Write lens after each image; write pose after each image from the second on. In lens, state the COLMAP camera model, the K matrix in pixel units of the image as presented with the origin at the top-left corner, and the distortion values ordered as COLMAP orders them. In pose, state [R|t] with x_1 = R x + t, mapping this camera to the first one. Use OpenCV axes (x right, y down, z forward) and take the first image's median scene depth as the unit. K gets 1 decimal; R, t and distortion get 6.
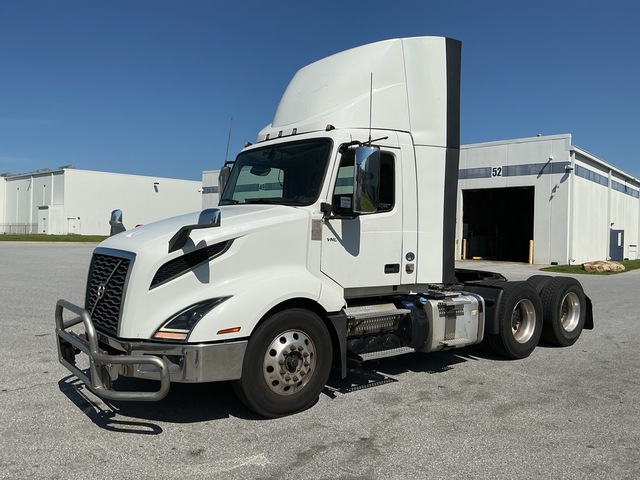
lens RADIAL K [[523.5, 0, 318.9], [0, 523.5, 244.6], [0, 0, 1]] dist [0.081282, -0.085100]
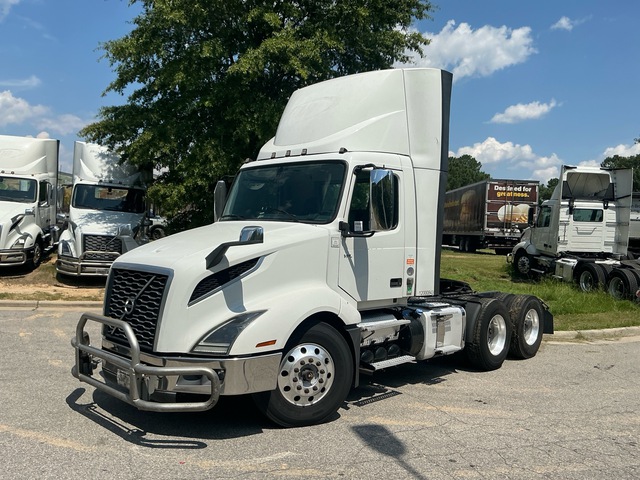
lens RADIAL K [[523.5, 0, 315.4], [0, 523.5, 244.3], [0, 0, 1]] dist [0.081282, -0.085100]
pose [[0.991312, 0.007935, 0.131291, -0.177700], [-0.005625, 0.999823, -0.017952, -0.013149], [-0.131410, 0.017057, 0.991181, -0.044371]]
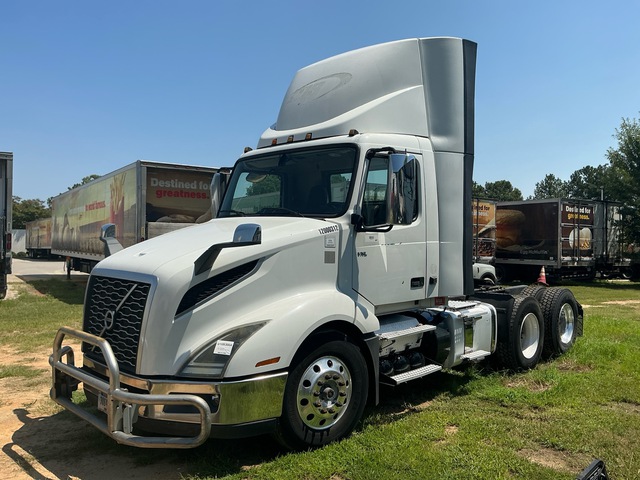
lens RADIAL K [[523.5, 0, 315.3], [0, 523.5, 244.4], [0, 0, 1]] dist [0.081282, -0.085100]
pose [[0.993870, -0.019415, 0.108839, -0.154389], [0.019905, 0.999796, -0.003420, -0.024338], [-0.108751, 0.005565, 0.994053, 0.093352]]
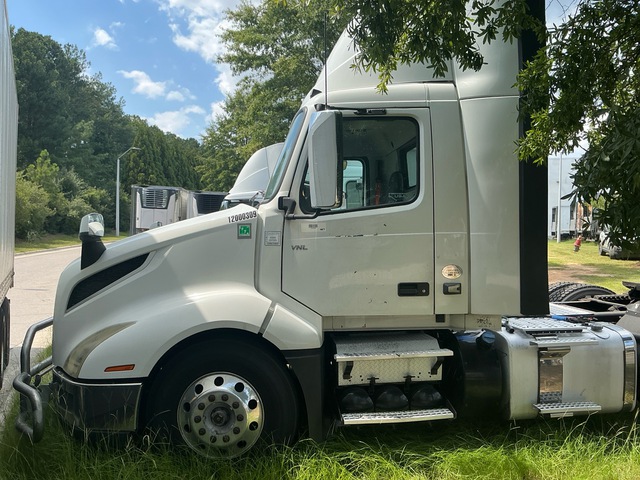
lens RADIAL K [[523.5, 0, 334.8], [0, 523.5, 243.3], [0, 0, 1]] dist [0.081282, -0.085100]
pose [[0.856803, -0.018631, -0.515307, 0.431061], [0.016878, 0.999825, -0.008085, -0.009059], [0.515368, -0.001771, 0.856967, 0.404818]]
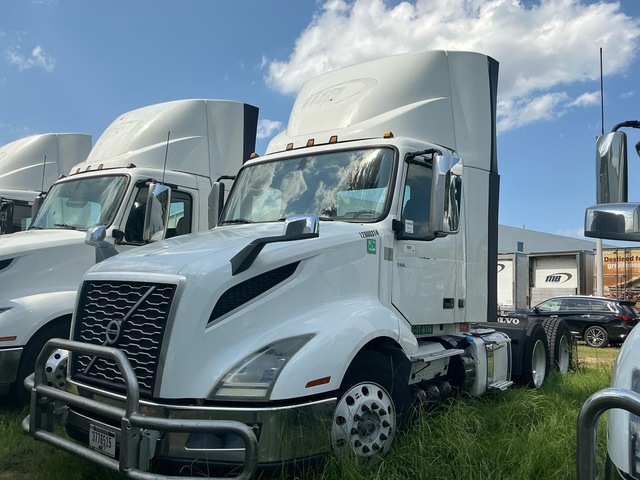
lens RADIAL K [[523.5, 0, 321.5], [0, 523.5, 244.6], [0, 0, 1]] dist [0.081282, -0.085100]
pose [[0.971713, 0.023976, 0.234945, -0.286626], [-0.002119, 0.995679, -0.092843, 0.034201], [-0.236156, 0.089719, 0.967564, 0.227016]]
